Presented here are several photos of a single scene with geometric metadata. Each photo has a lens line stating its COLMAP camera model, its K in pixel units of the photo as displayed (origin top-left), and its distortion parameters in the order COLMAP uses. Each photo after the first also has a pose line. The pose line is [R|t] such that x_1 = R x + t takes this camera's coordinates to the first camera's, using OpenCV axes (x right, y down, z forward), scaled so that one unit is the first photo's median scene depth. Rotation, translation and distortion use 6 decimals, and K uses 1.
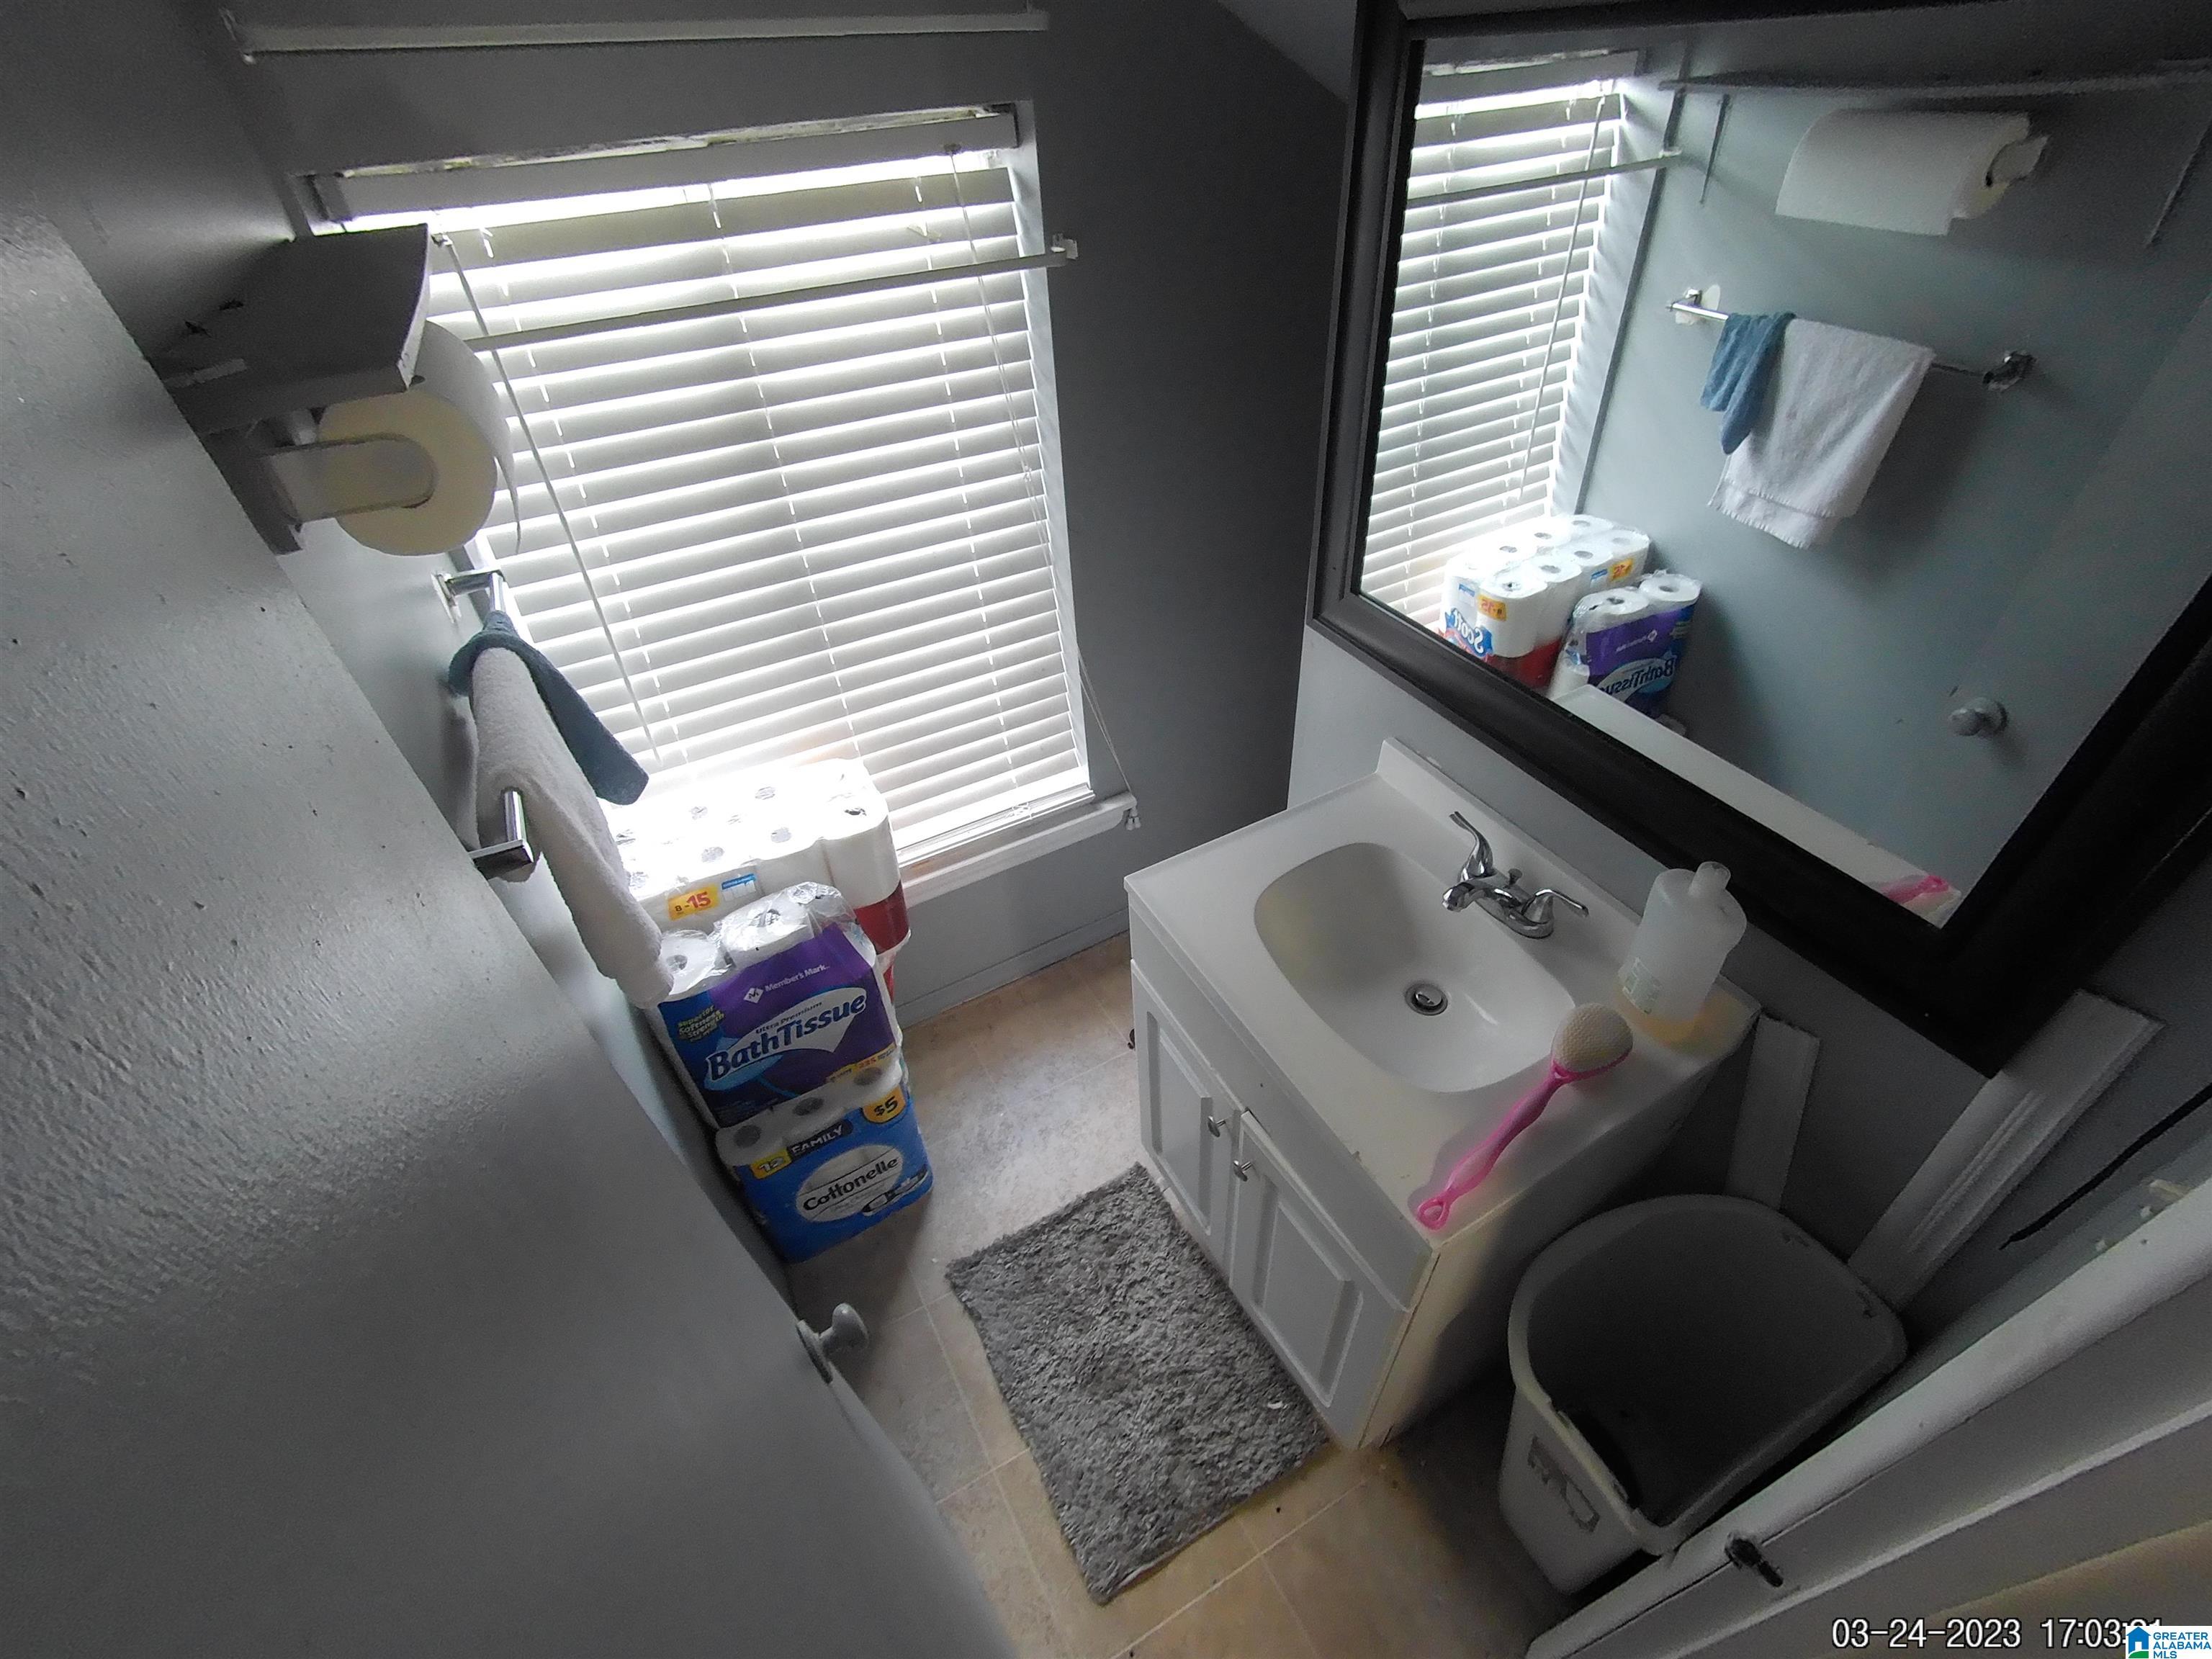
lens RADIAL K [[917.6, 0, 1101.1], [0, 917.6, 824.8], [0, 0, 1]] dist [-0.042544, -0.000179]
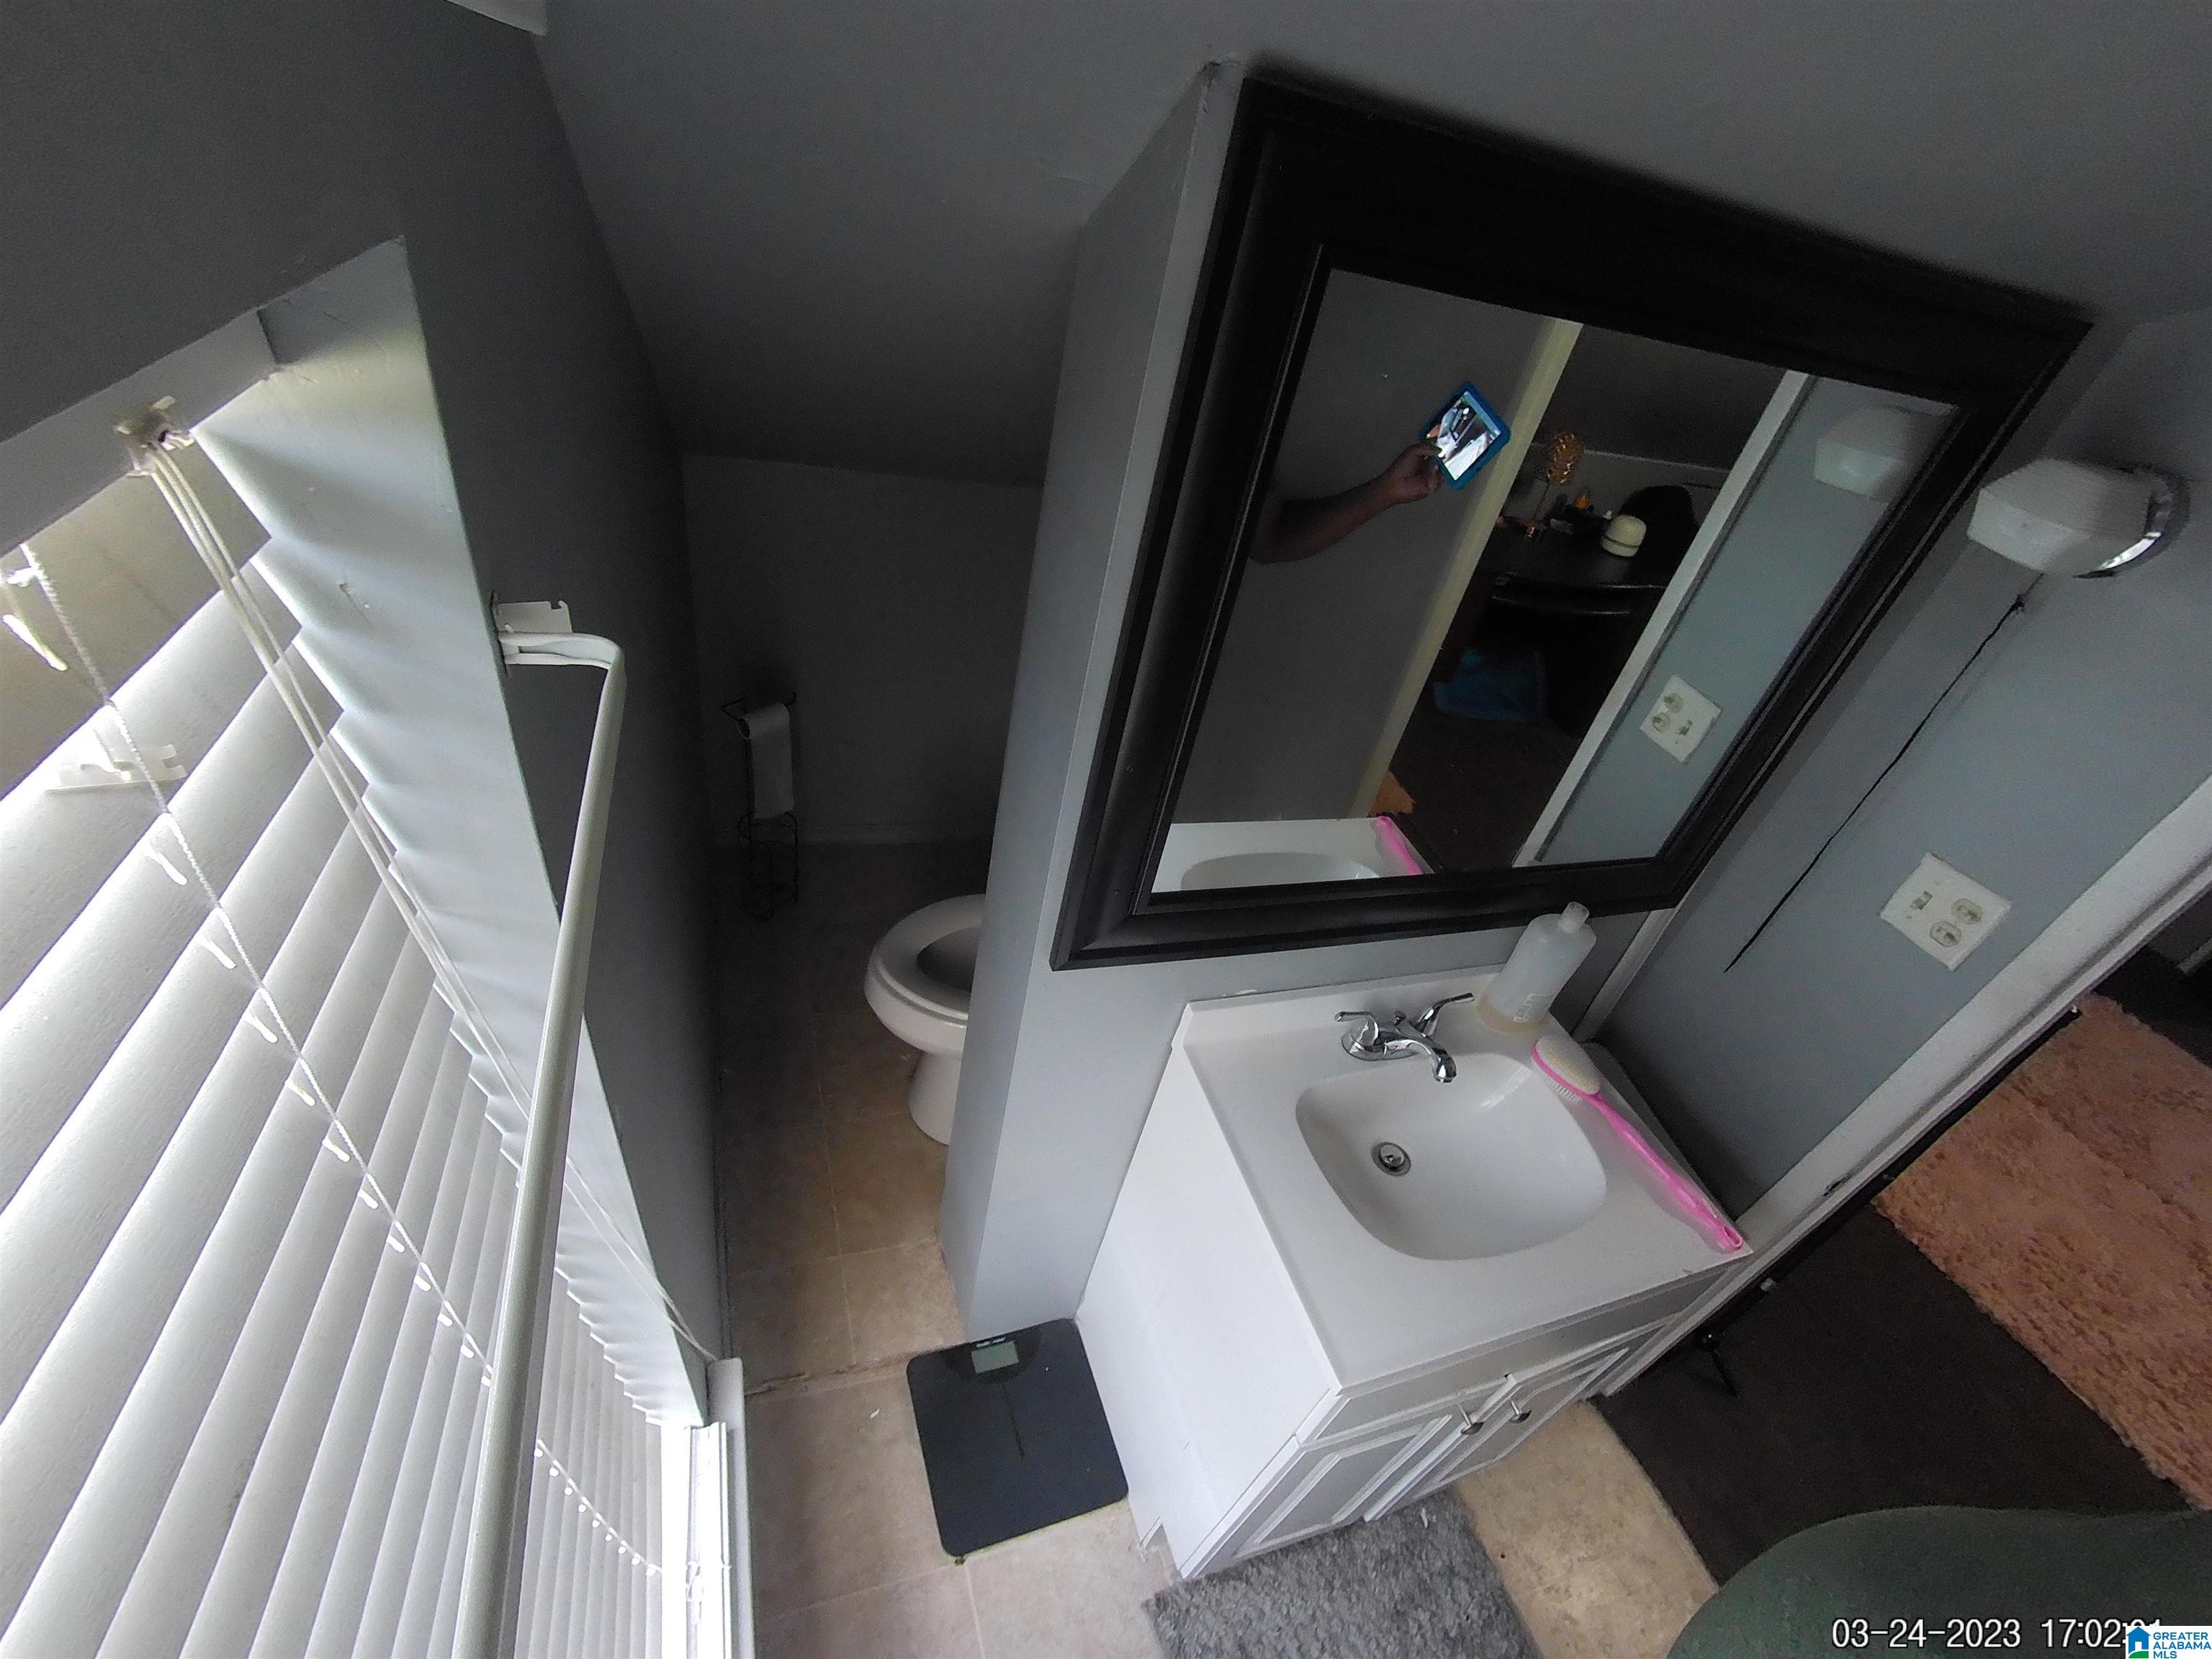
lens RADIAL K [[917.6, 0, 1107.4], [0, 917.6, 845.3], [0, 0, 1]] dist [-0.042544, -0.000179]
pose [[0.166257, -0.536397, 0.827428, -0.295018], [0.481663, 0.776367, 0.406515, -0.546521], [-0.860441, 0.330956, 0.387439, 0.632234]]
